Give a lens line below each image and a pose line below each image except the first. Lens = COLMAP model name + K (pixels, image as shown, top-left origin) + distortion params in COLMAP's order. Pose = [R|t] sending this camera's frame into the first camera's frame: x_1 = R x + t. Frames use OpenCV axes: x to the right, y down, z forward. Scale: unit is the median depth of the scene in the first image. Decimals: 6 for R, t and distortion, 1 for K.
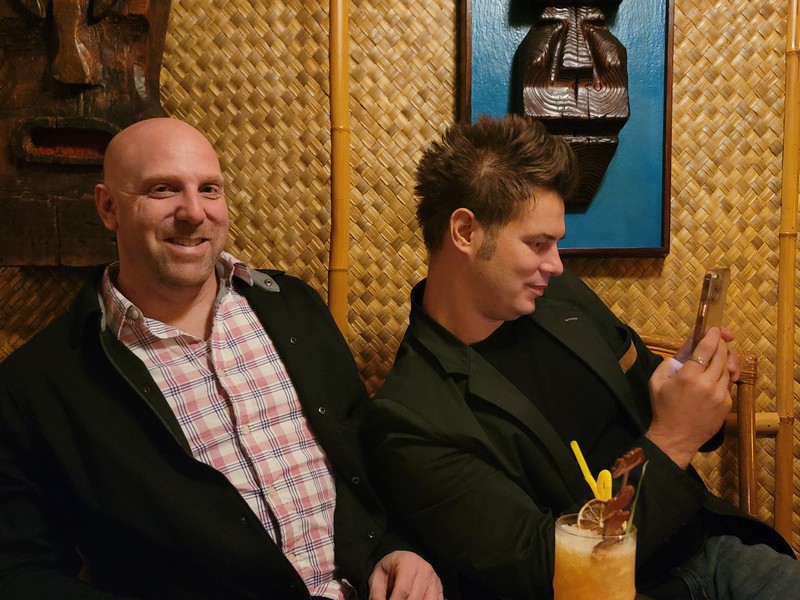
lens RADIAL K [[841.2, 0, 400.6], [0, 841.2, 301.9], [0, 0, 1]] dist [0.067173, 0.000000]
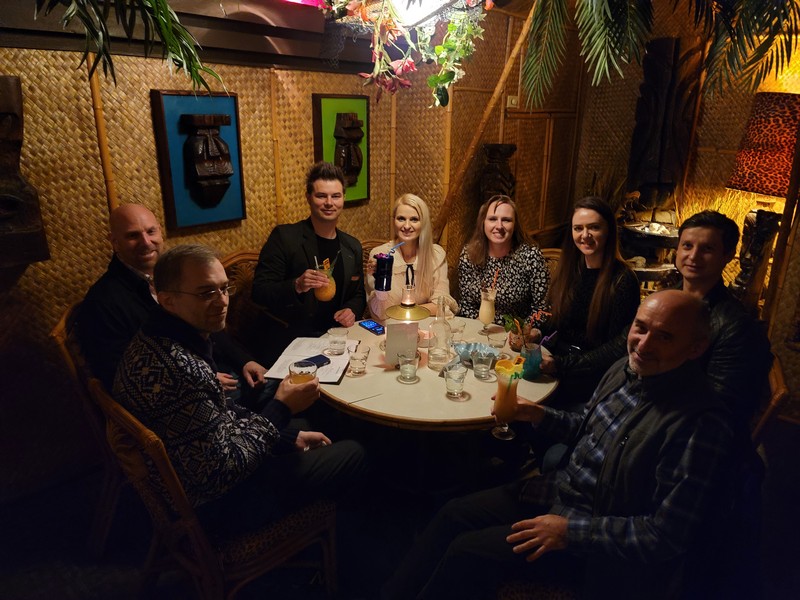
lens RADIAL K [[579.4, 0, 414.3], [0, 579.4, 310.4], [0, 0, 1]] dist [0.023341, 0.000668]
pose [[0.652226, -0.239105, 0.719326, -0.719482], [0.008877, 0.951292, 0.308163, -0.339220], [-0.757973, -0.194607, 0.622580, -0.602523]]
